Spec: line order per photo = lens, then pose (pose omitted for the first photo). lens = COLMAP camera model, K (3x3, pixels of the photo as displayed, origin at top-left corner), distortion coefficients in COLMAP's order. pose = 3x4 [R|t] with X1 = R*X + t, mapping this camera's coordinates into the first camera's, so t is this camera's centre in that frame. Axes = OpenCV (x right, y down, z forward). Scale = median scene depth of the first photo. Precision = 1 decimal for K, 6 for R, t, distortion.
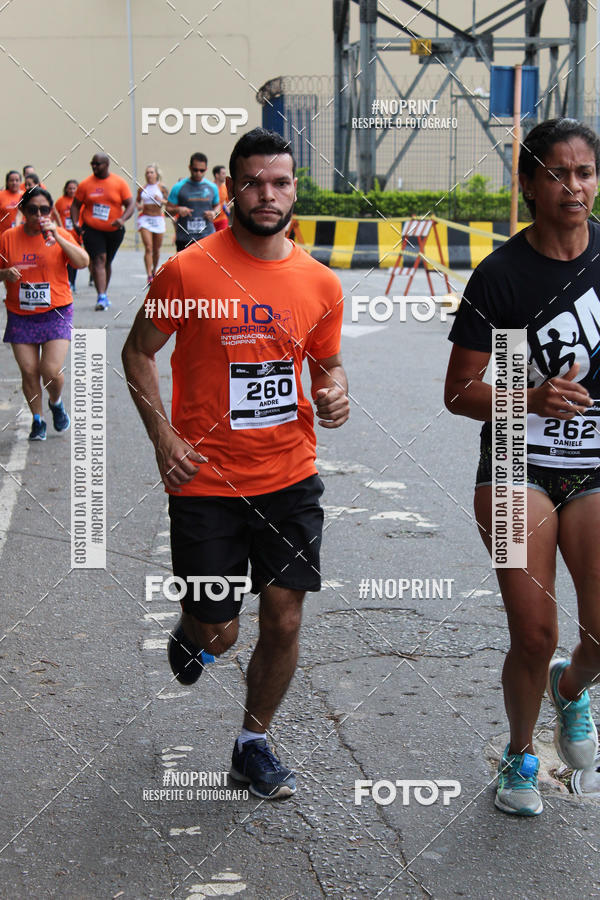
lens RADIAL K [[2046.4, 0, 300.2], [0, 2046.4, 444.0], [0, 0, 1]] dist [0.083731, 0.000000]
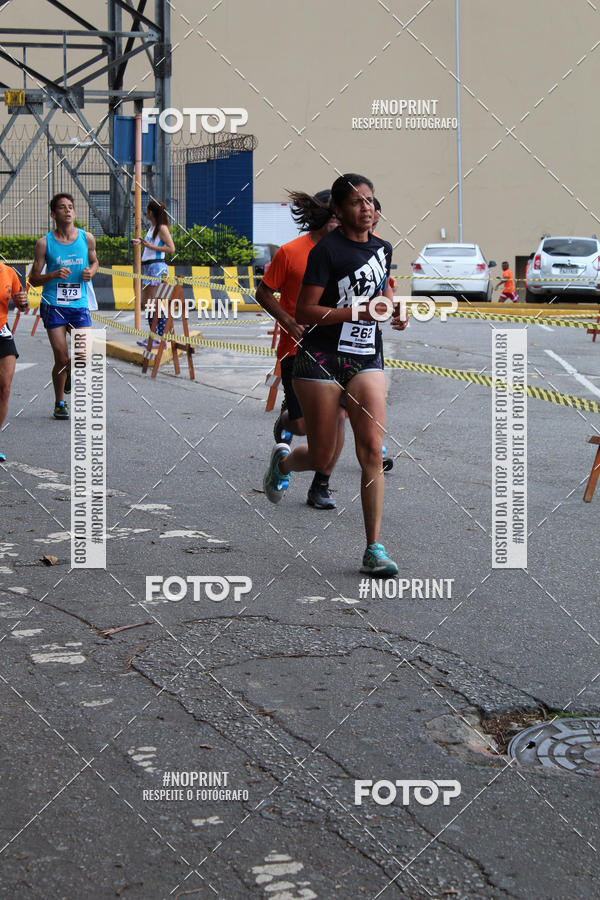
lens RADIAL K [[1954.8, 0, 297.3], [0, 1954.8, 440.6], [0, 0, 1]] dist [0.086090, 0.000000]
pose [[0.978497, -0.023623, 0.204903, -0.144084], [0.027470, 0.999495, -0.015952, 0.006703], [-0.204423, 0.021238, 0.978652, -0.002190]]
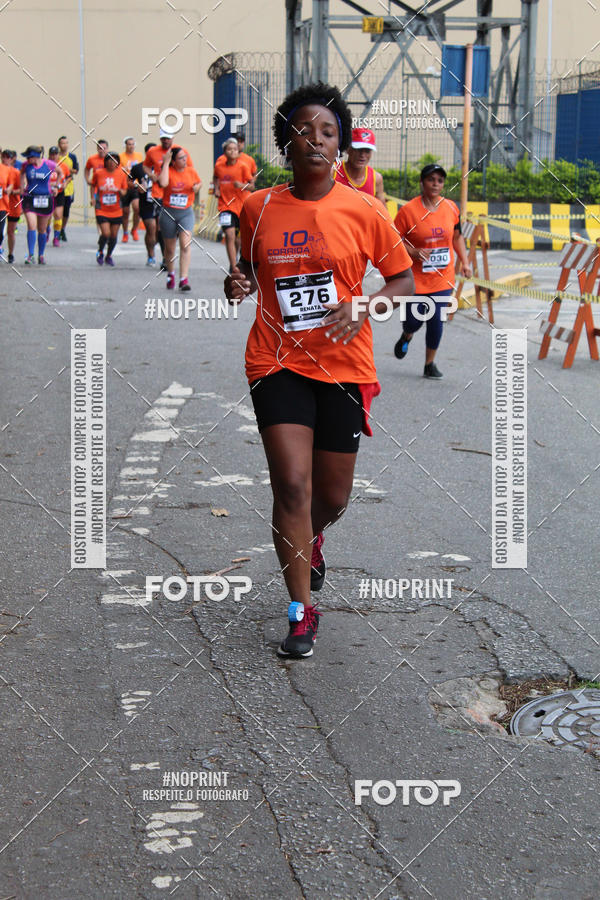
lens RADIAL K [[2046.4, 0, 299.0], [0, 2046.4, 450.4], [0, 0, 1]] dist [0.083731, 0.000000]
pose [[0.999652, 0.009030, 0.024799, -0.003018], [-0.009374, 0.999861, 0.013795, 0.007278], [-0.024671, -0.014022, 0.999597, -0.037082]]
